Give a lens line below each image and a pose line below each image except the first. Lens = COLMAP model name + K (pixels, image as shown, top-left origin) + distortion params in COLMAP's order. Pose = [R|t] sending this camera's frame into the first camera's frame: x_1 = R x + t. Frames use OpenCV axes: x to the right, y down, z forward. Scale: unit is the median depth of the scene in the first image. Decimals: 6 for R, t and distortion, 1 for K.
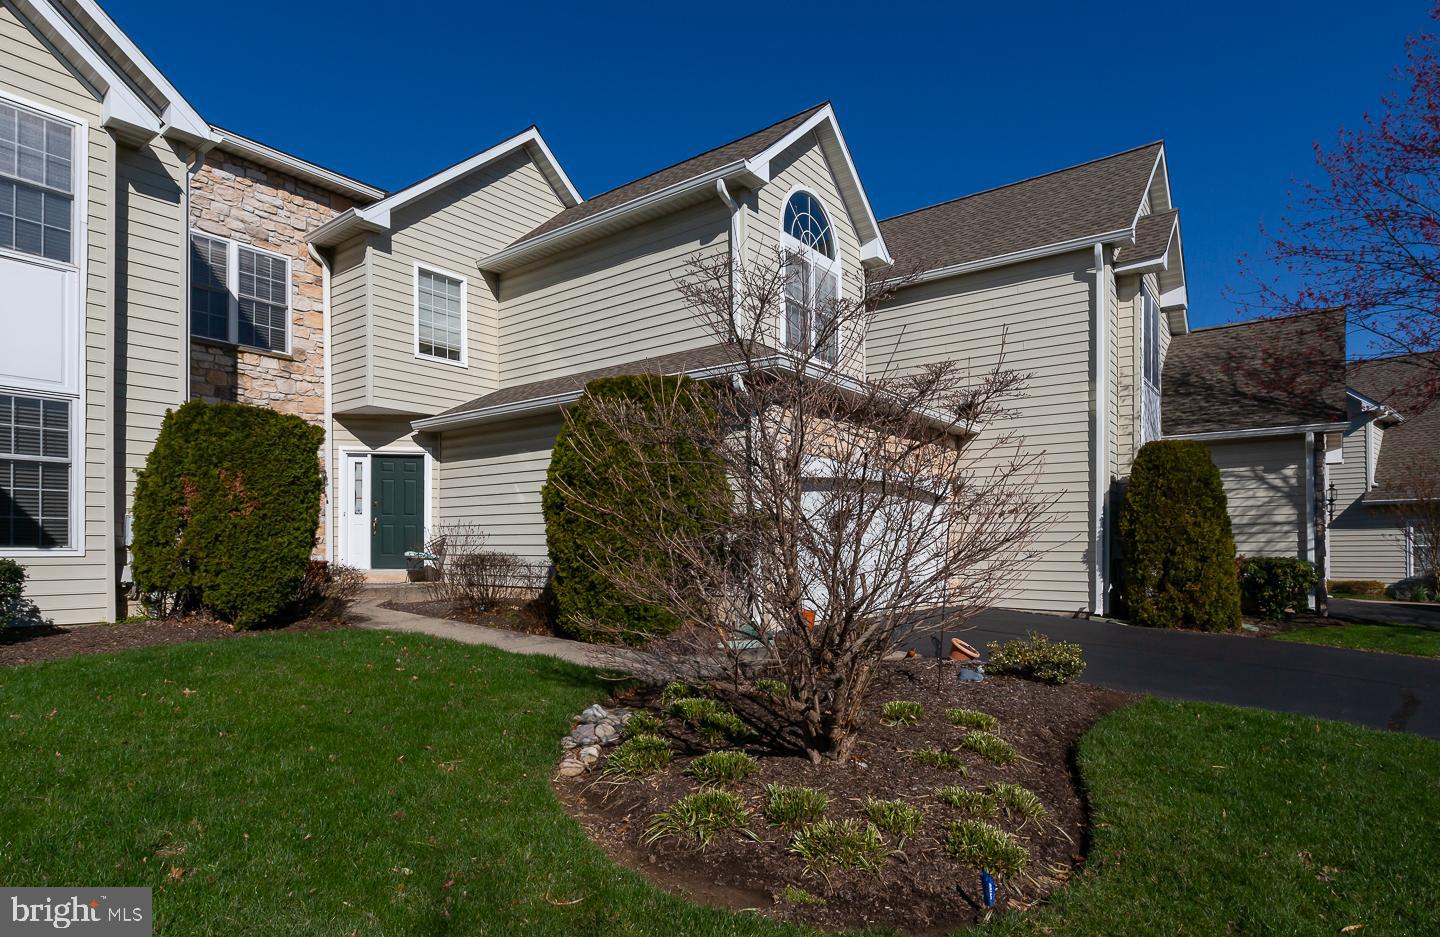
lens RADIAL K [[746.0, 0, 722.7], [0, 746.0, 474.9], [0, 0, 1]] dist [-0.001376, -0.000134]
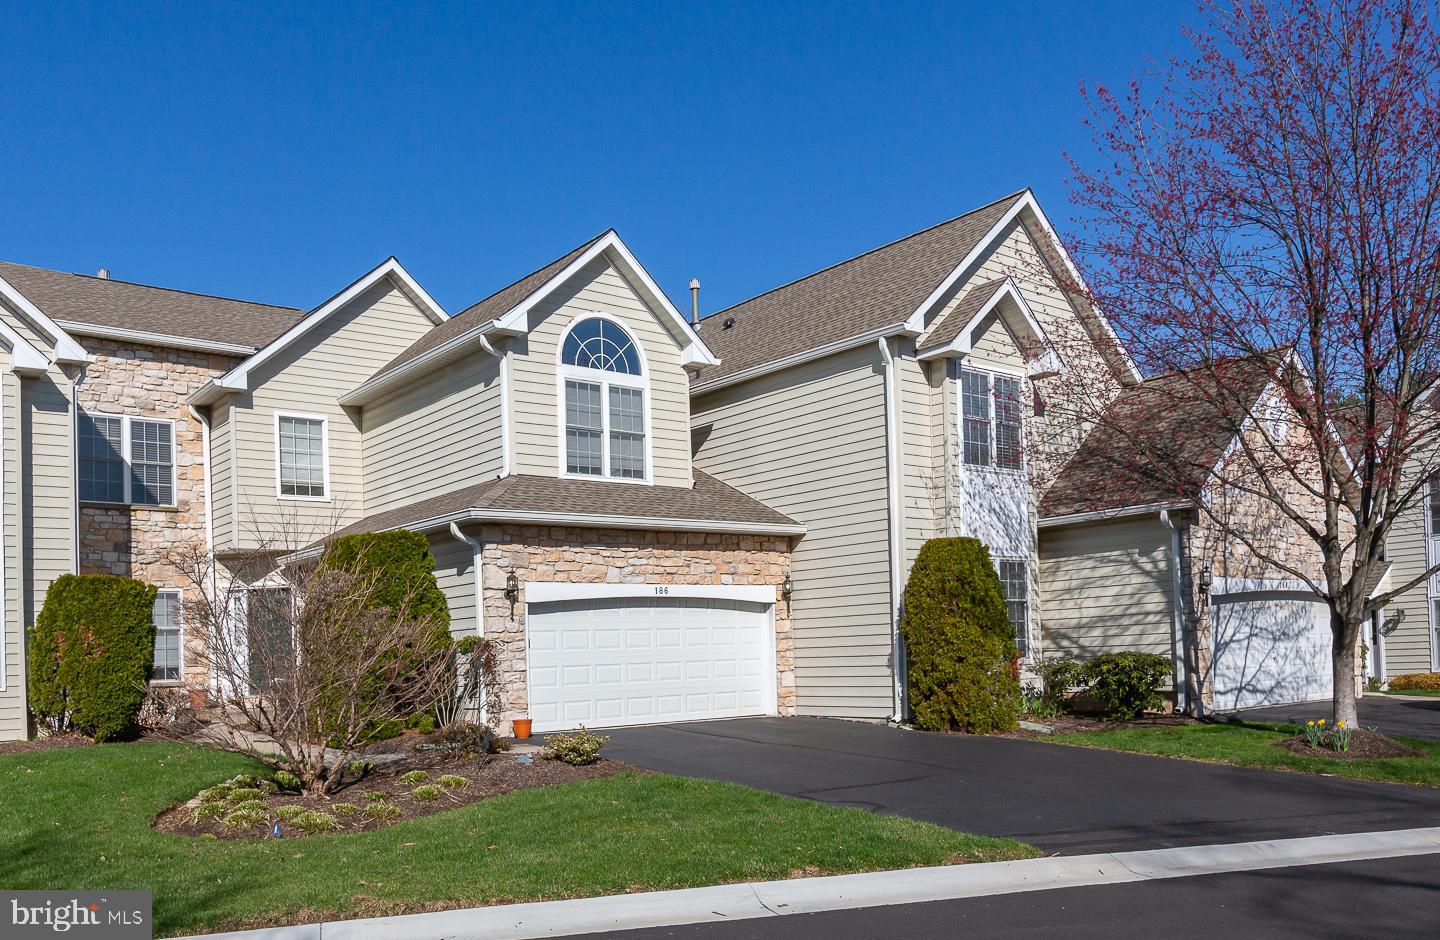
lens RADIAL K [[1178.8, 0, 718.7], [0, 1178.8, 465.6], [0, 0, 1]] dist [-0.013291, -0.003062]
pose [[0.969396, -0.076249, -0.233362, 0.629712], [0.062010, 0.995772, -0.067769, -0.050386], [0.237543, 0.051224, 0.970026, -0.529018]]
